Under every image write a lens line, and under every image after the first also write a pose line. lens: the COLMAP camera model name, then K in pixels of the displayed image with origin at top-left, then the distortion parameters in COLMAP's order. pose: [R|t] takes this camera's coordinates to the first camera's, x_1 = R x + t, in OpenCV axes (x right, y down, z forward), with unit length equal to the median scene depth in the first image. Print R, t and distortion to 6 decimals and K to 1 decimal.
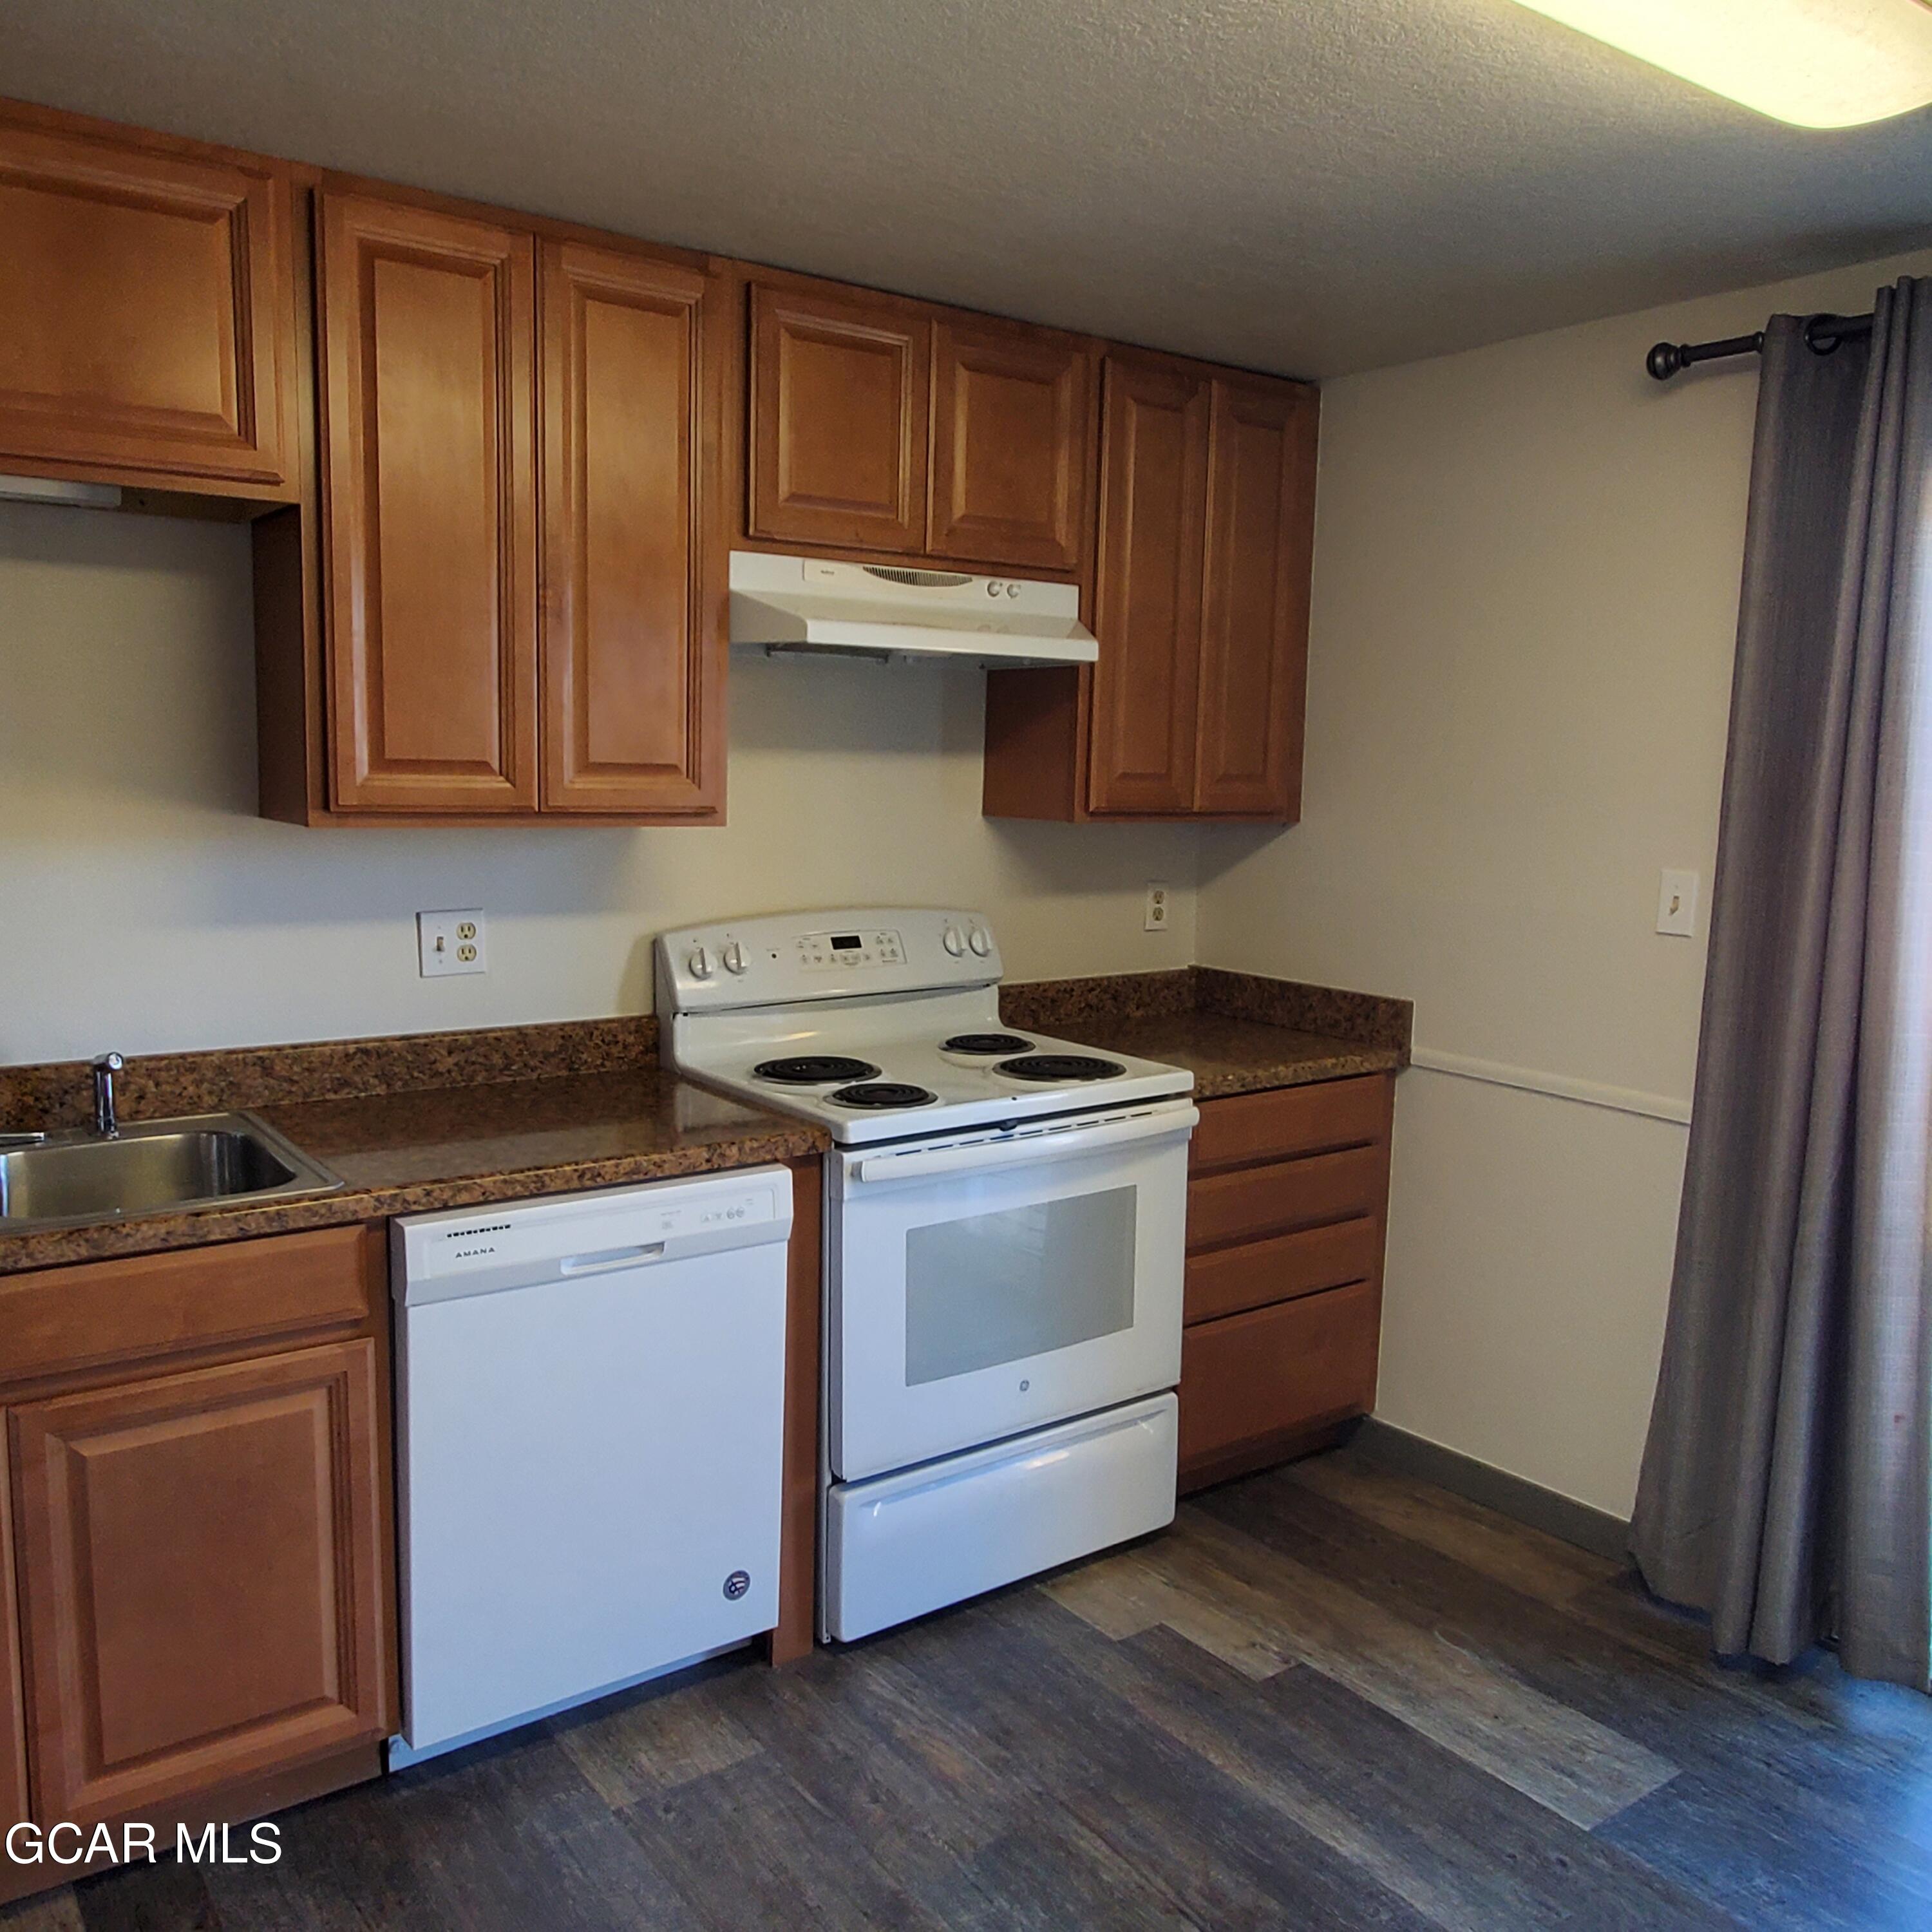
lens RADIAL K [[1678.0, 0, 969.4], [0, 1678.0, 964.0], [0, 0, 1]] dist [0.013038, 0.024643]
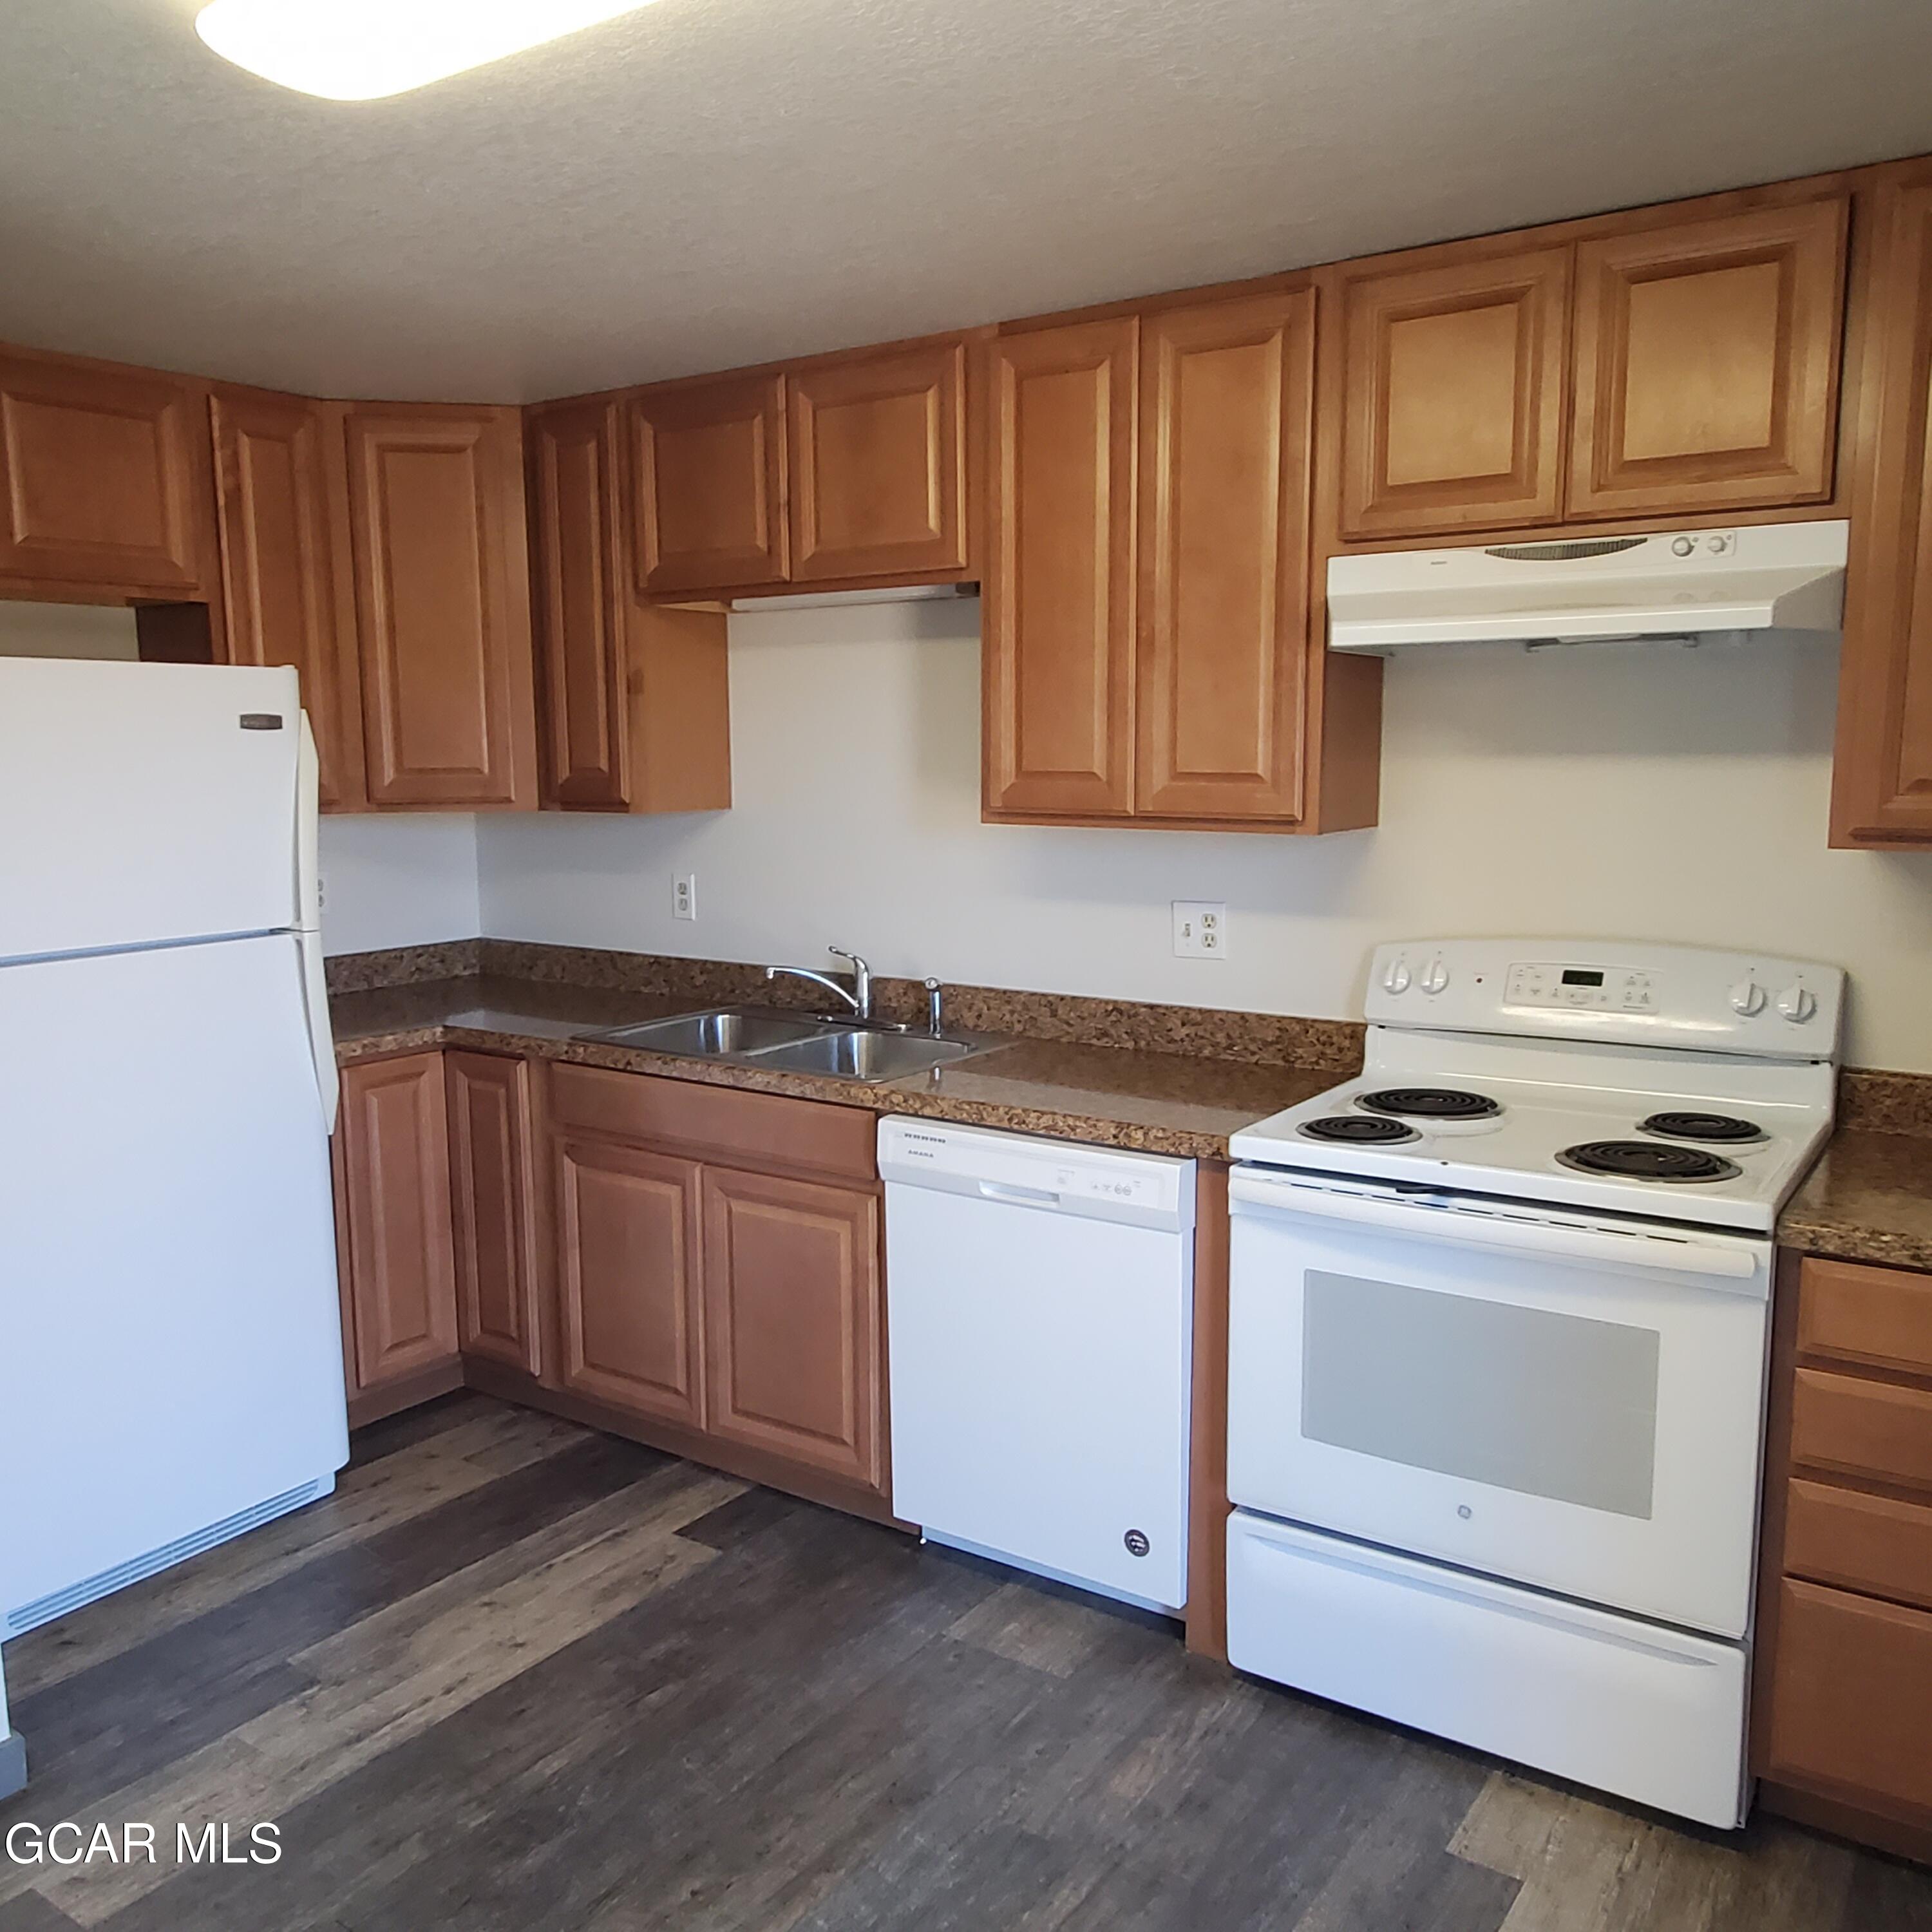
lens RADIAL K [[1678.0, 0, 967.6], [0, 1678.0, 968.1], [0, 0, 1]] dist [0.013038, 0.024643]
pose [[0.316921, 0.100445, -0.943118, 0.750035], [-0.107108, 0.991806, 0.069638, -0.051696], [0.942385, 0.078946, 0.325083, 0.492928]]
